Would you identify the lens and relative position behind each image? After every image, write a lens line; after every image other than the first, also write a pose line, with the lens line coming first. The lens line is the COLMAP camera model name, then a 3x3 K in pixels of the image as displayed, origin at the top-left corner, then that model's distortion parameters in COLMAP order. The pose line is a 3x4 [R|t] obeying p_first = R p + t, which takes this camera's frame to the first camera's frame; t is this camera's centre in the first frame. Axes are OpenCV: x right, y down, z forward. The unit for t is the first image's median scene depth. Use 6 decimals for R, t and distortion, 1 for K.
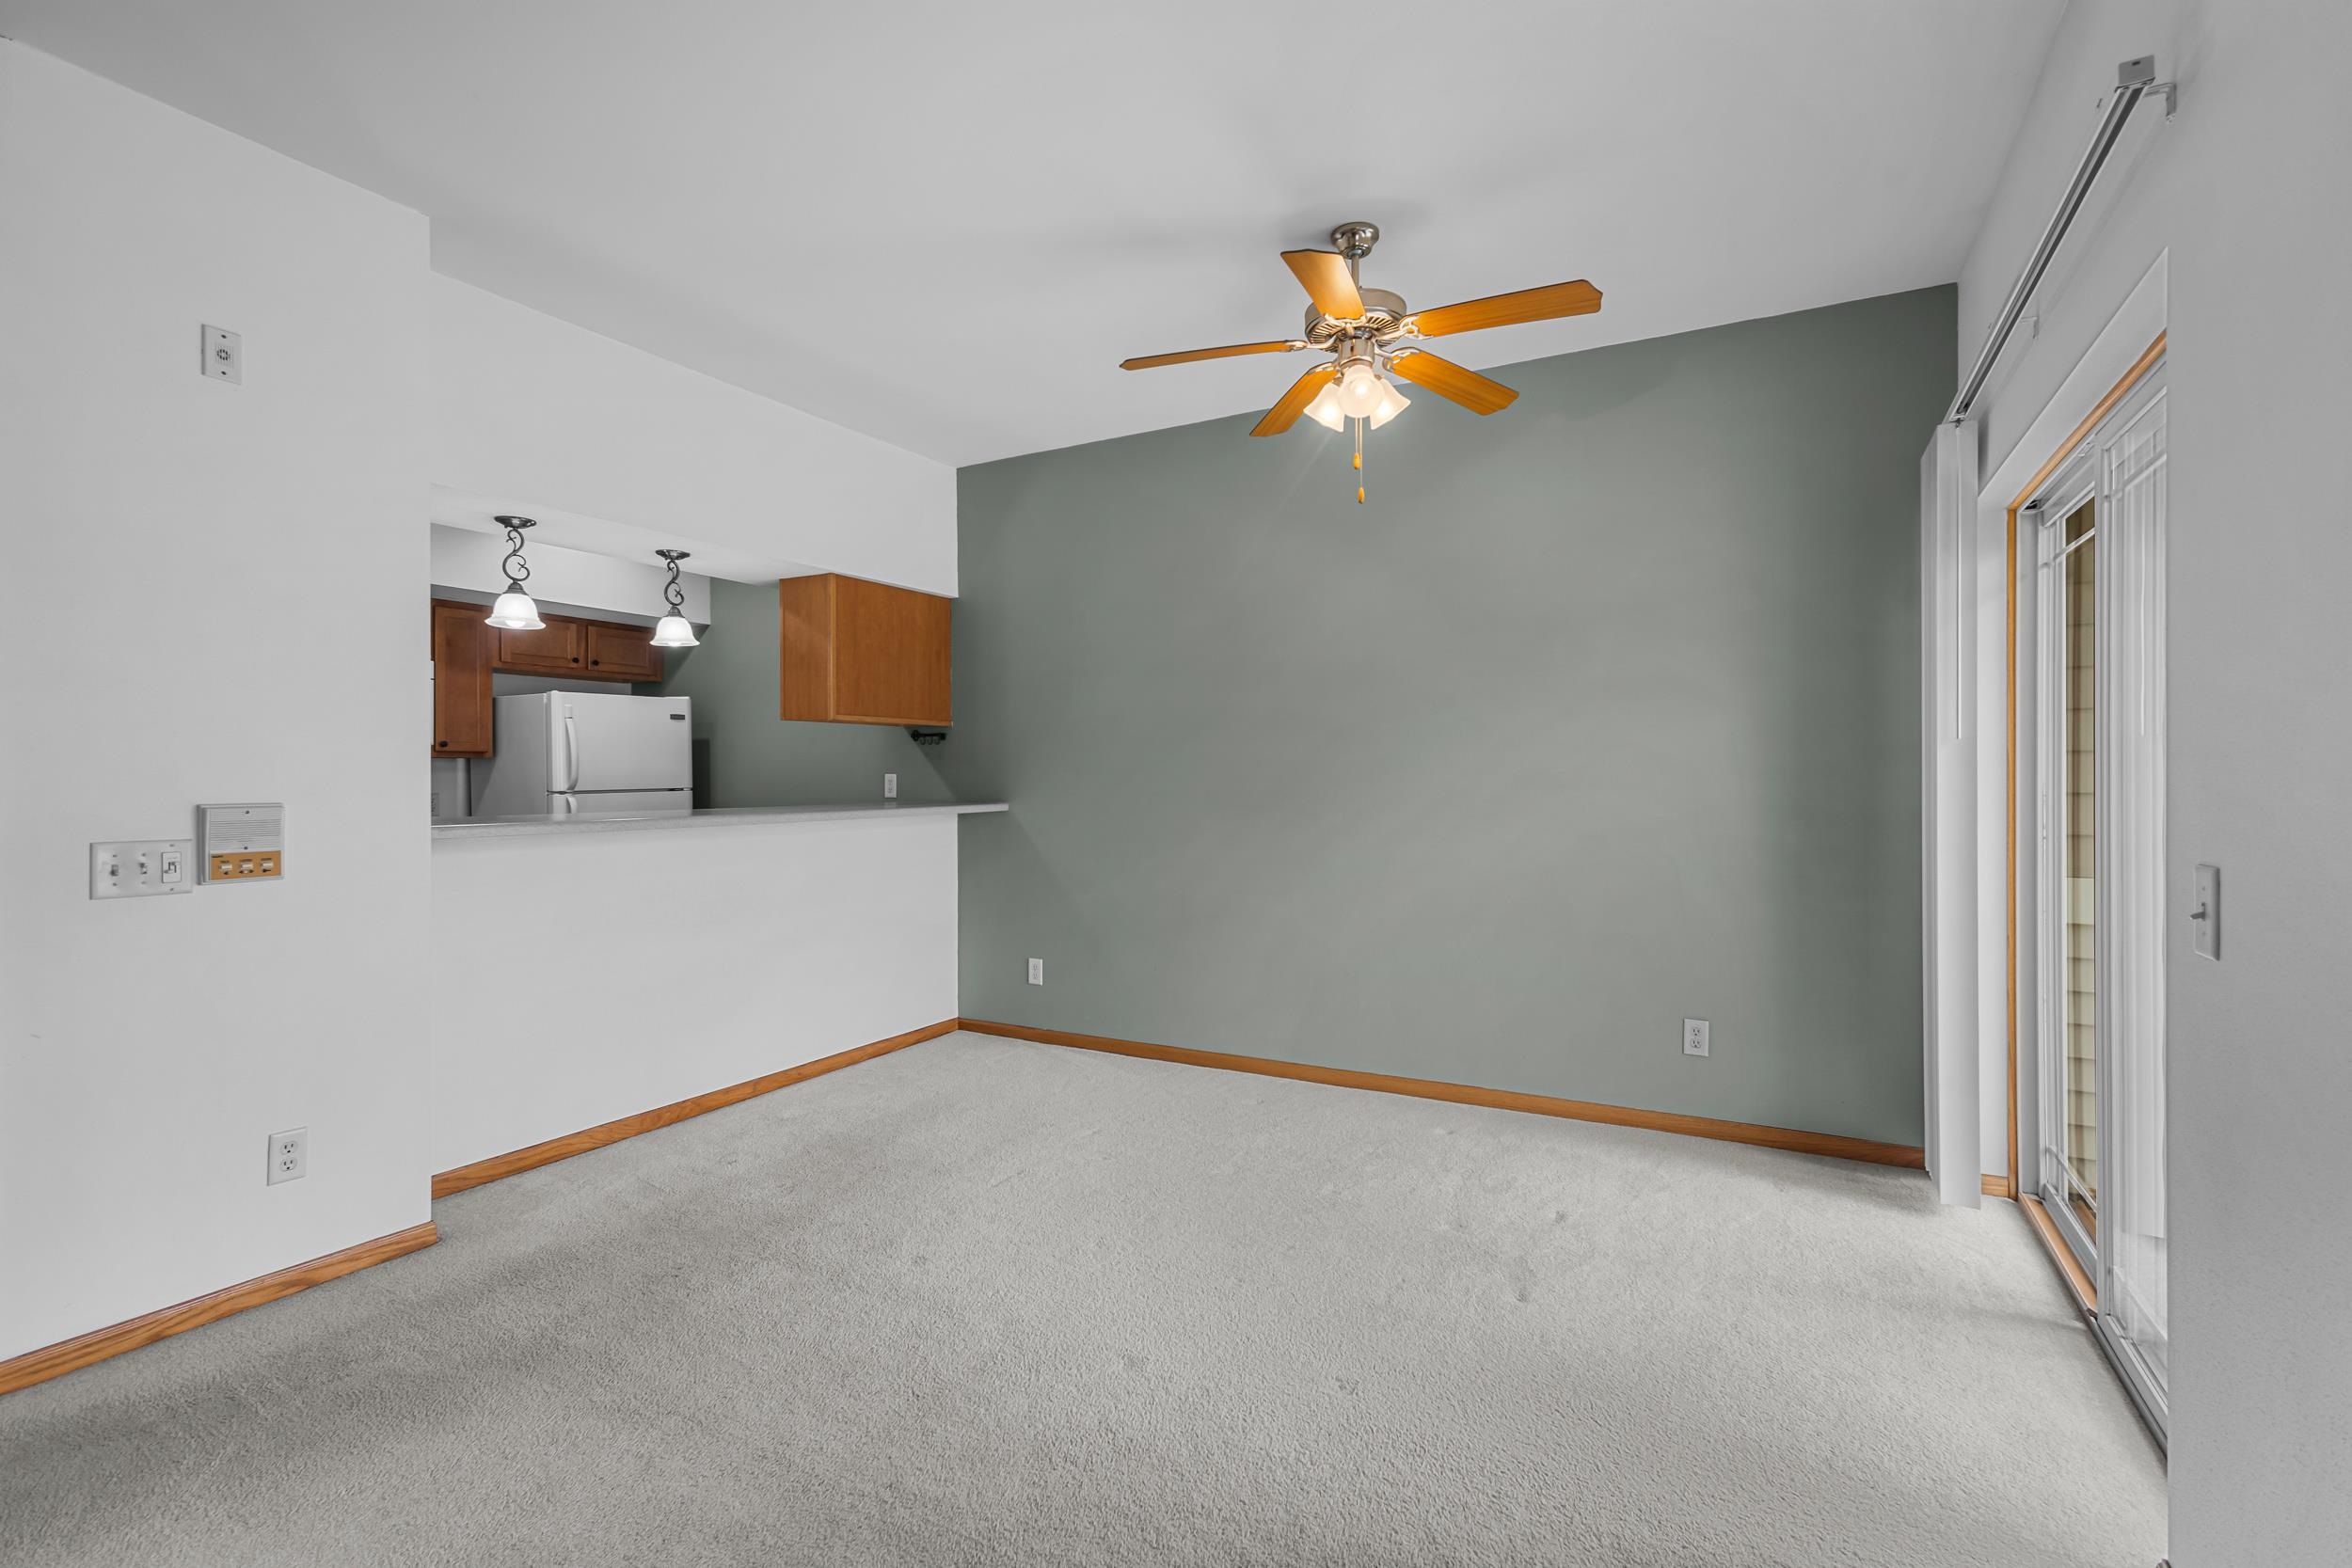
lens RADIAL K [[1072.1, 0, 1175.5], [0, 1072.1, 780.7], [0, 0, 1]] dist [0.009496, -0.001270]
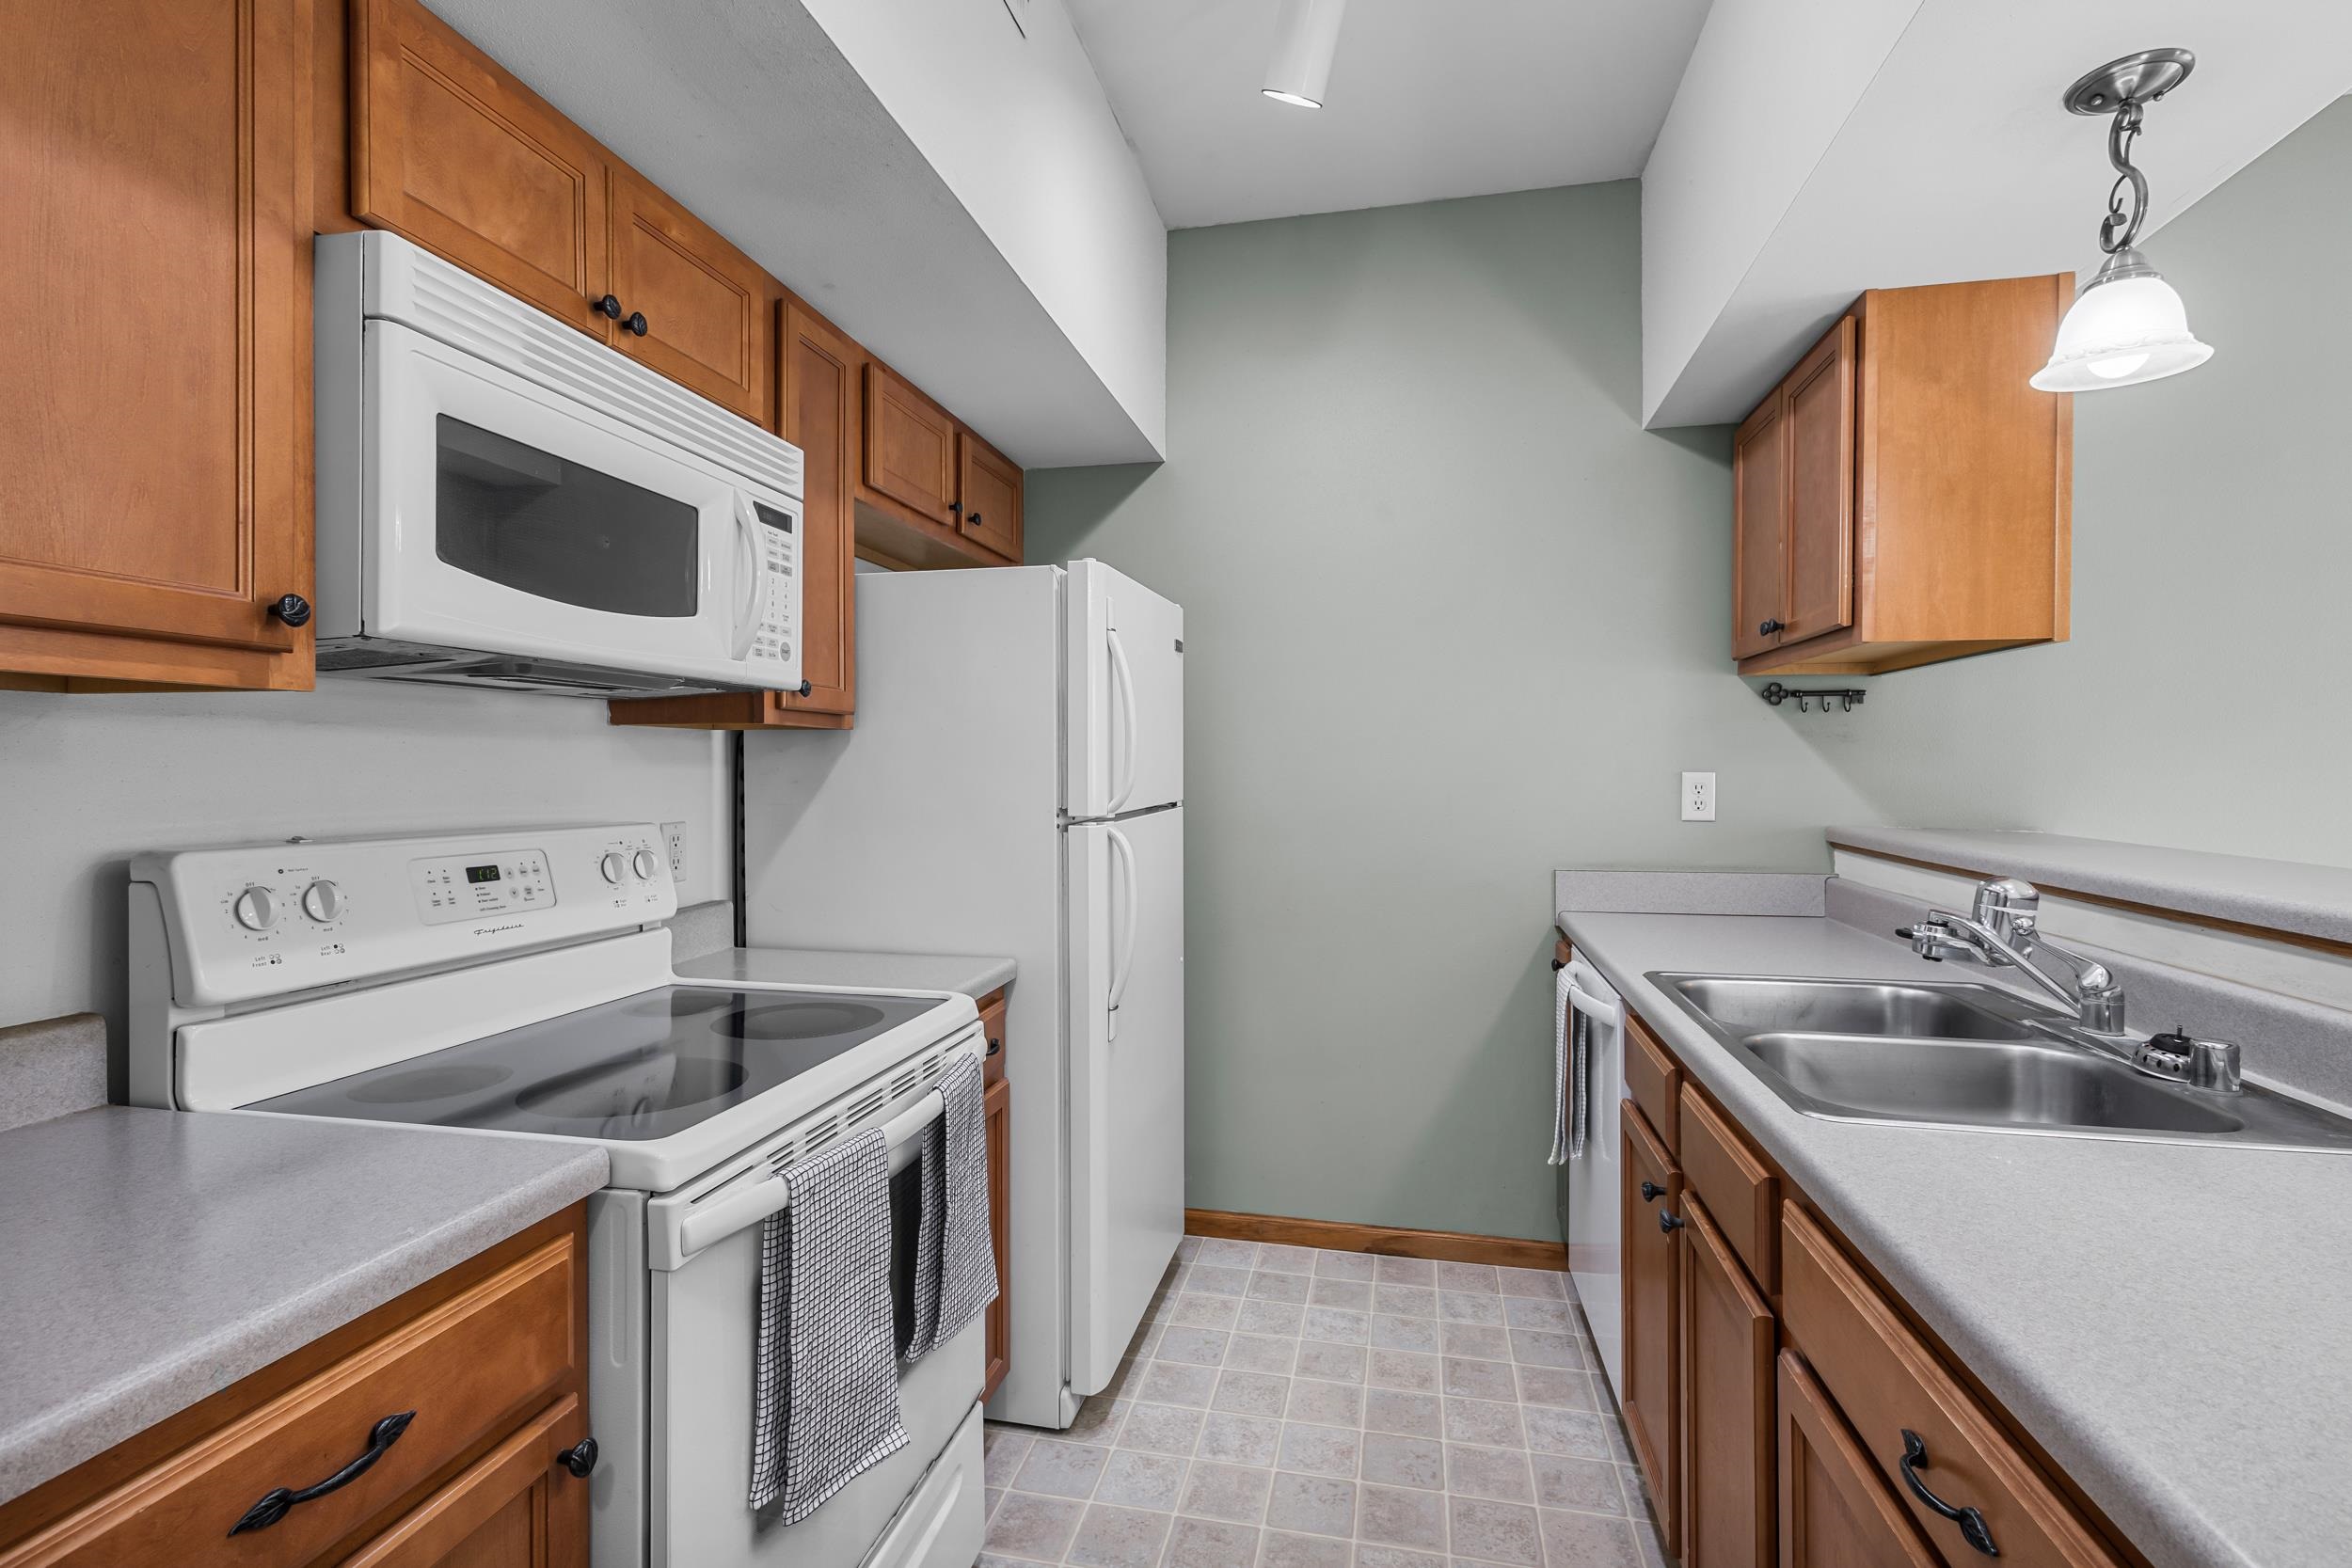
lens RADIAL K [[1082.6, 0, 1169.0], [0, 1082.6, 768.4], [0, 0, 1]] dist [0.010537, -0.001793]
pose [[0.962717, 0.004172, 0.270478, -0.996356], [-0.004016, 0.999991, -0.001130, -0.009742], [-0.270481, 0.000001, 0.962725, 0.928348]]
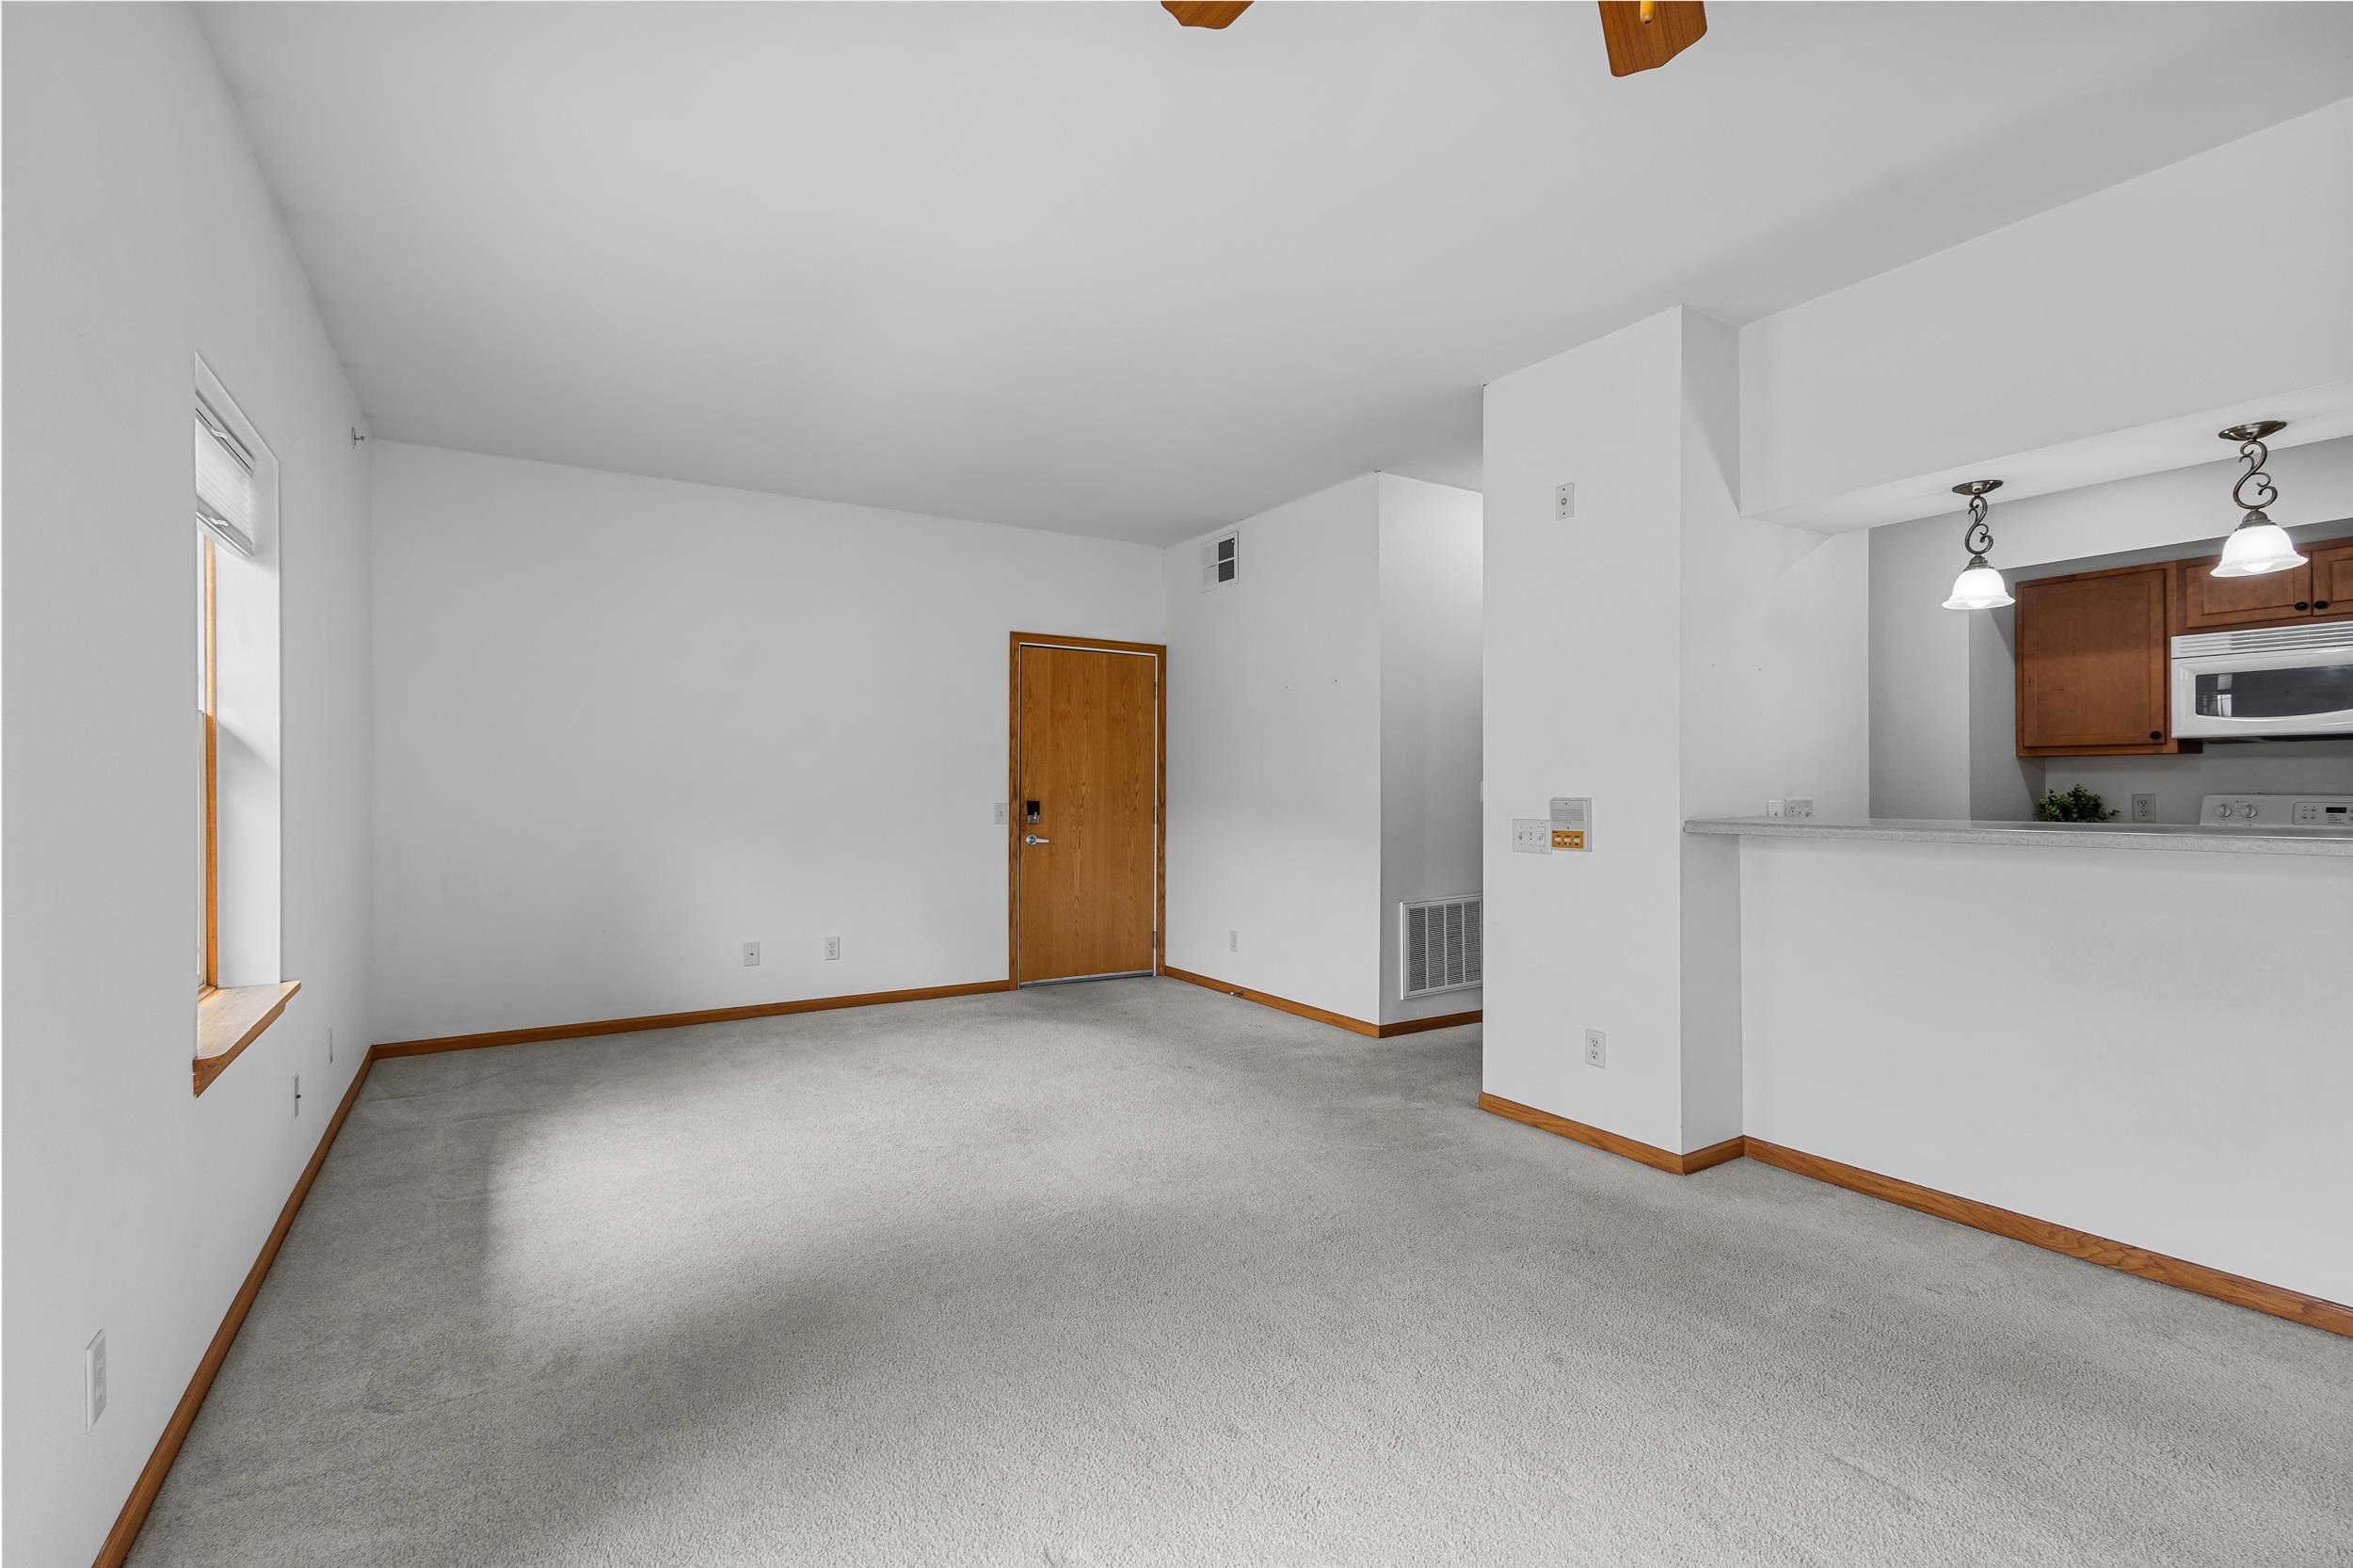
lens RADIAL K [[1081.0, 0, 1173.9], [0, 1081.0, 777.4], [0, 0, 1]] dist [0.005951, 0.000343]
pose [[-0.499044, -0.001068, -0.866576, 0.510845], [0.003753, 0.999987, -0.003393, -0.003033], [0.866569, -0.004945, -0.499033, 0.922939]]
